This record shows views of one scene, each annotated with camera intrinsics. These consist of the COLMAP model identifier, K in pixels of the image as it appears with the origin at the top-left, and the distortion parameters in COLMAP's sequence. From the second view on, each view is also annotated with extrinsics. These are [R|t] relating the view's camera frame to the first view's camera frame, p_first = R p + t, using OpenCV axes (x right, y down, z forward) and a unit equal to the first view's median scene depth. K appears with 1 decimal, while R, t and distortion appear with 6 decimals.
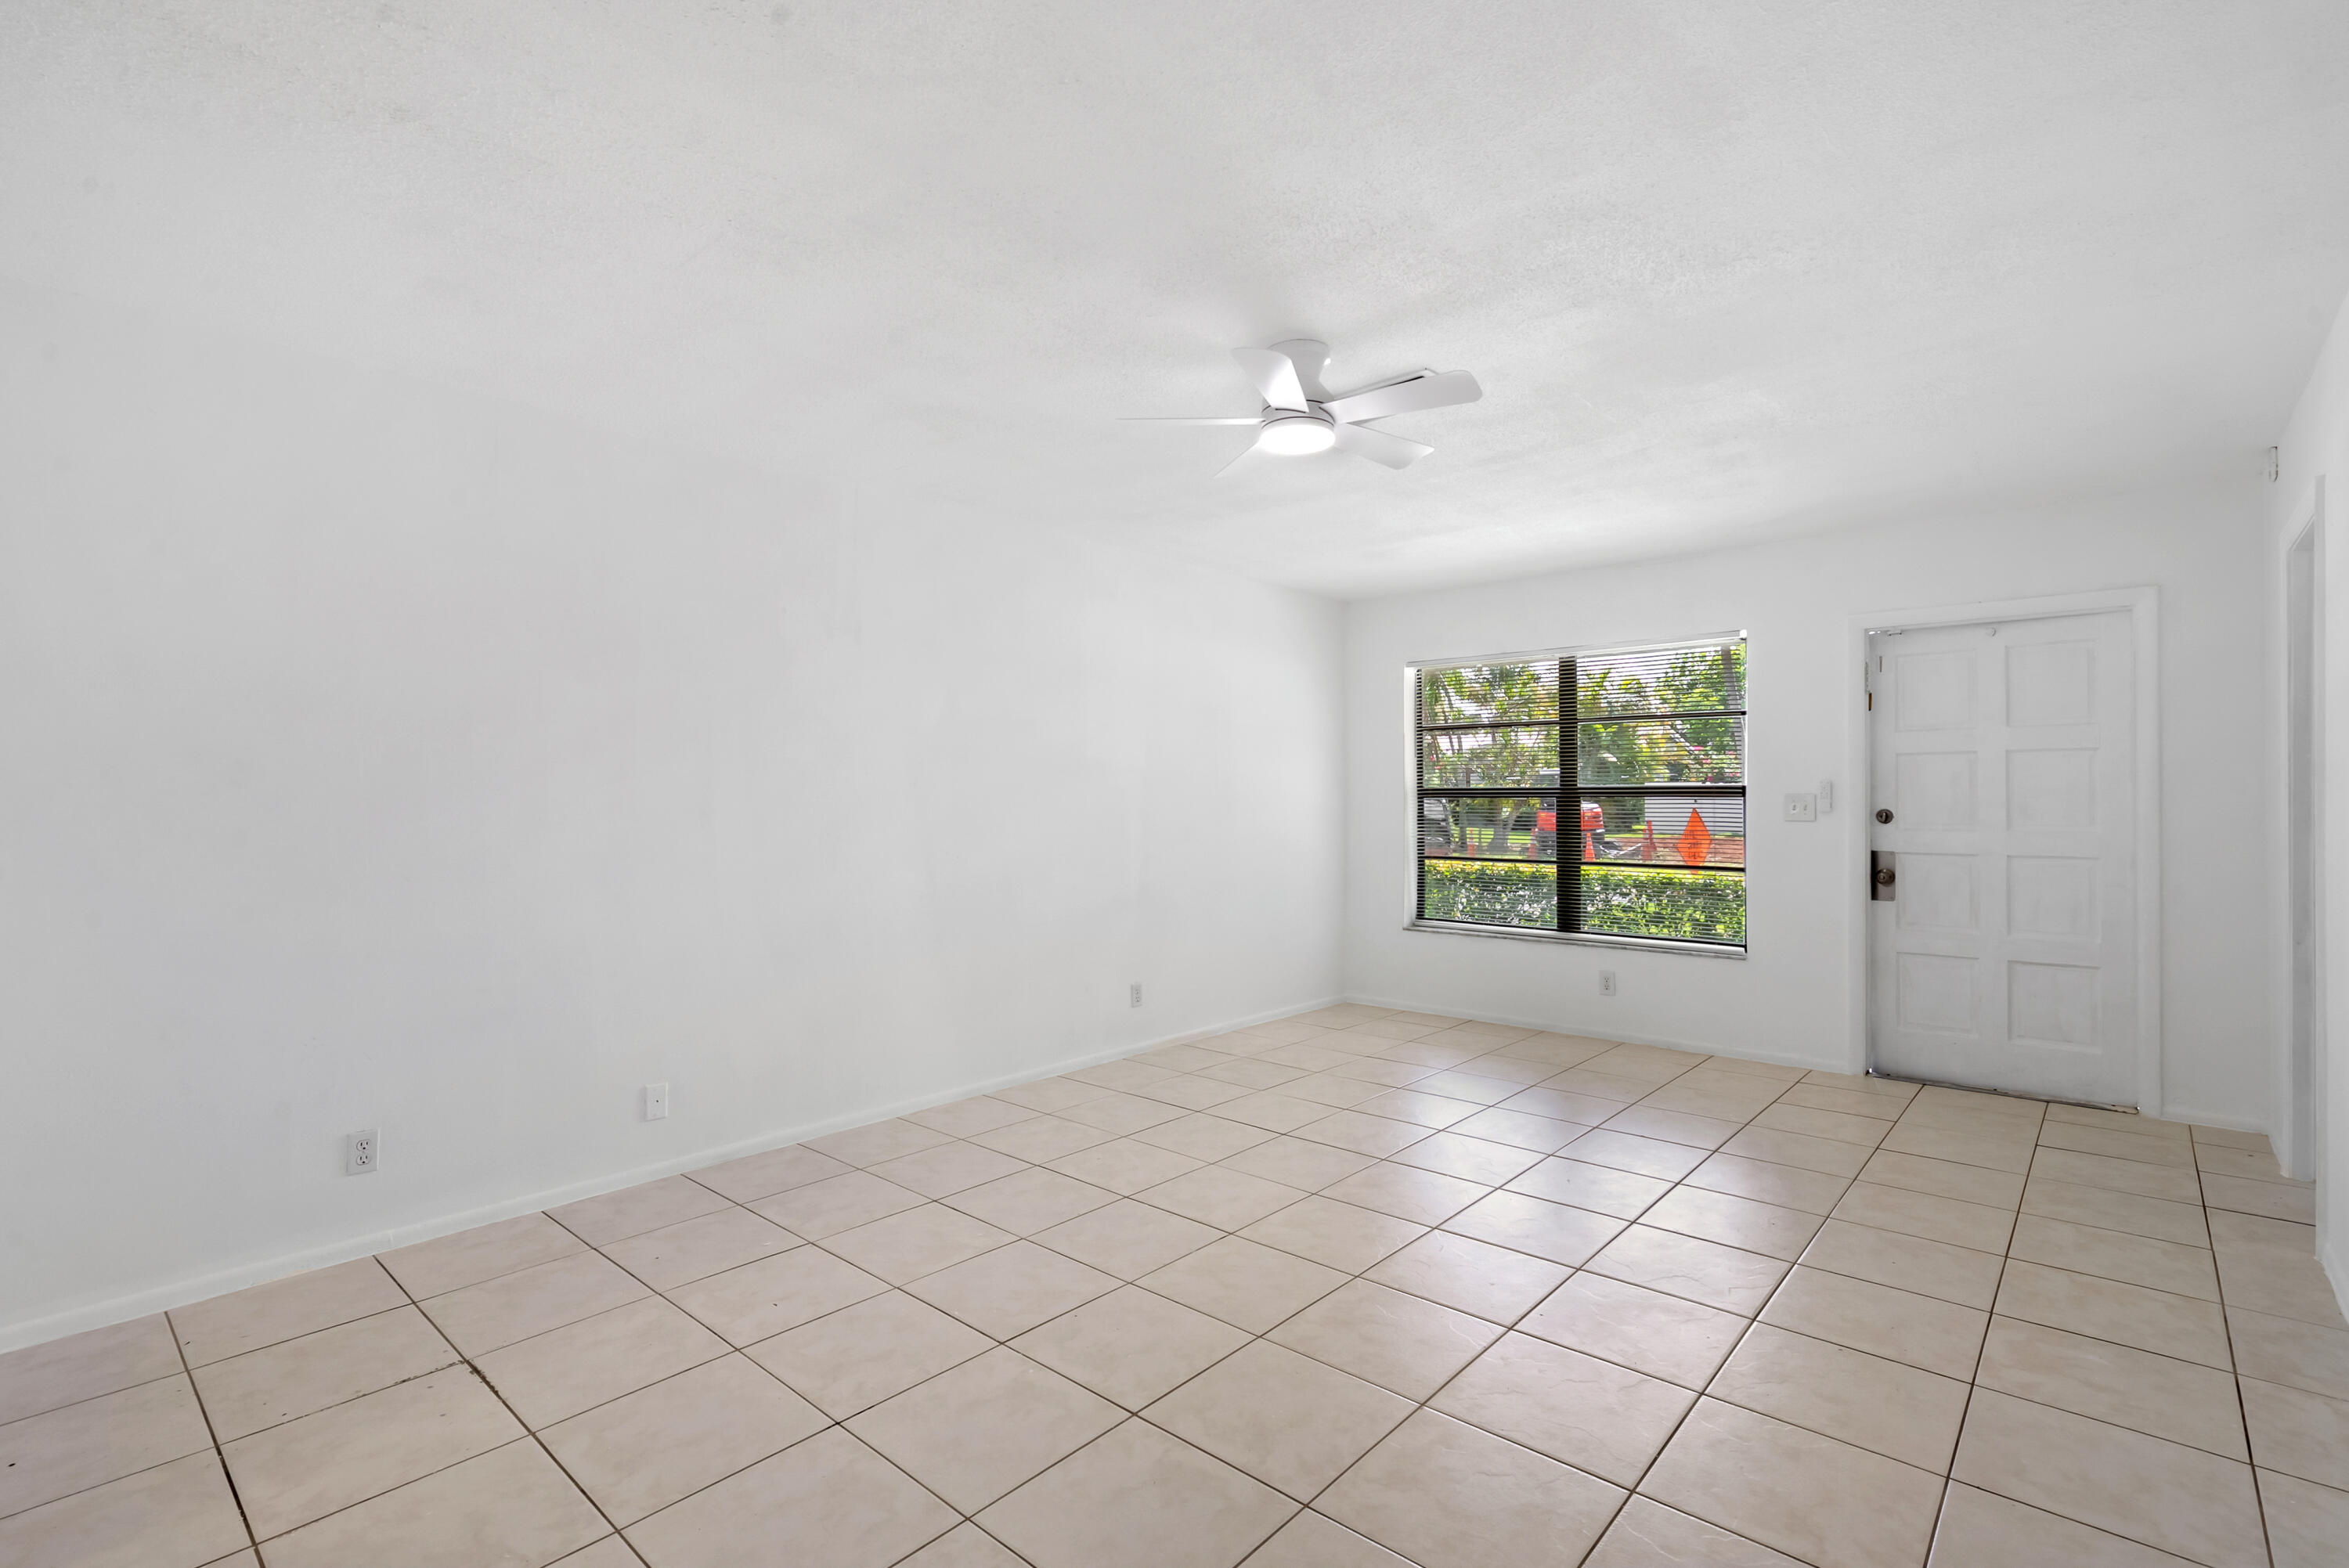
lens RADIAL K [[1065.3, 0, 1172.3], [0, 1065.3, 779.1], [0, 0, 1]] dist [-0.002702, 0.001967]
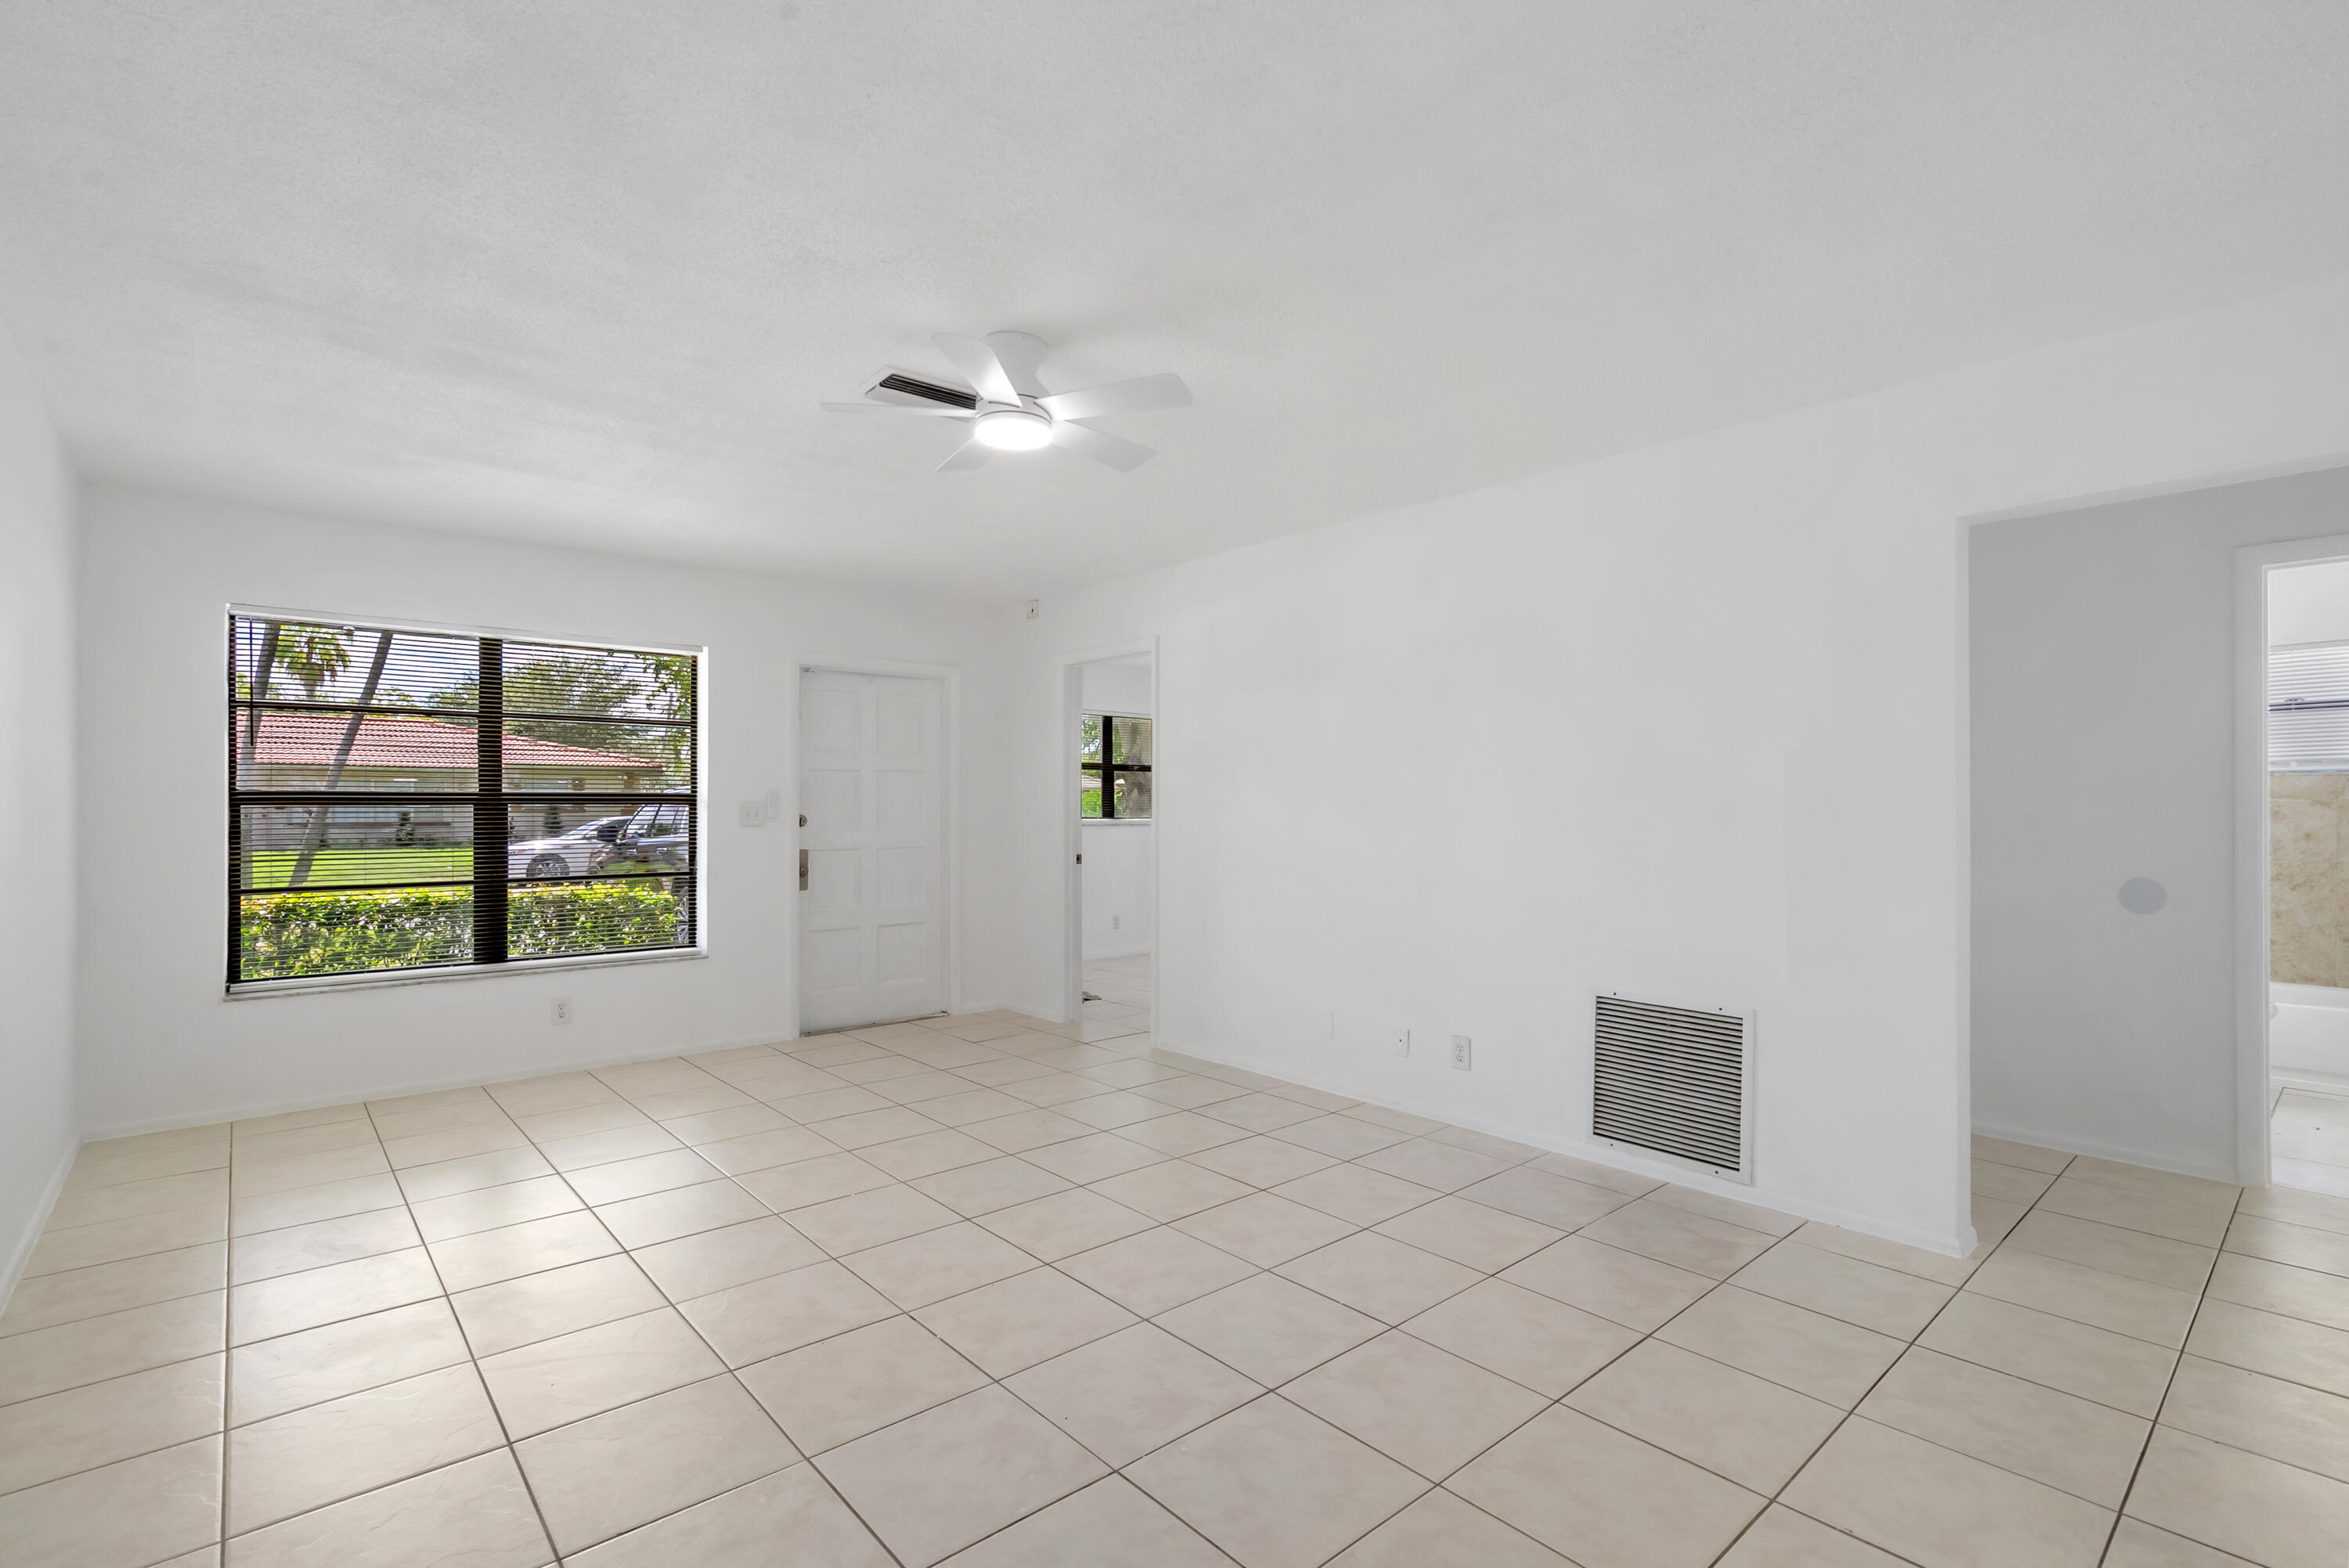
lens RADIAL K [[1065.3, 0, 1167.7], [0, 1065.3, 805.8], [0, 0, 1]] dist [-0.002702, 0.001967]
pose [[0.152670, -0.000228, 0.988277, -0.390701], [-0.018949, 0.999815, 0.003158, 0.005060], [-0.988096, -0.019209, 0.152638, 0.342176]]
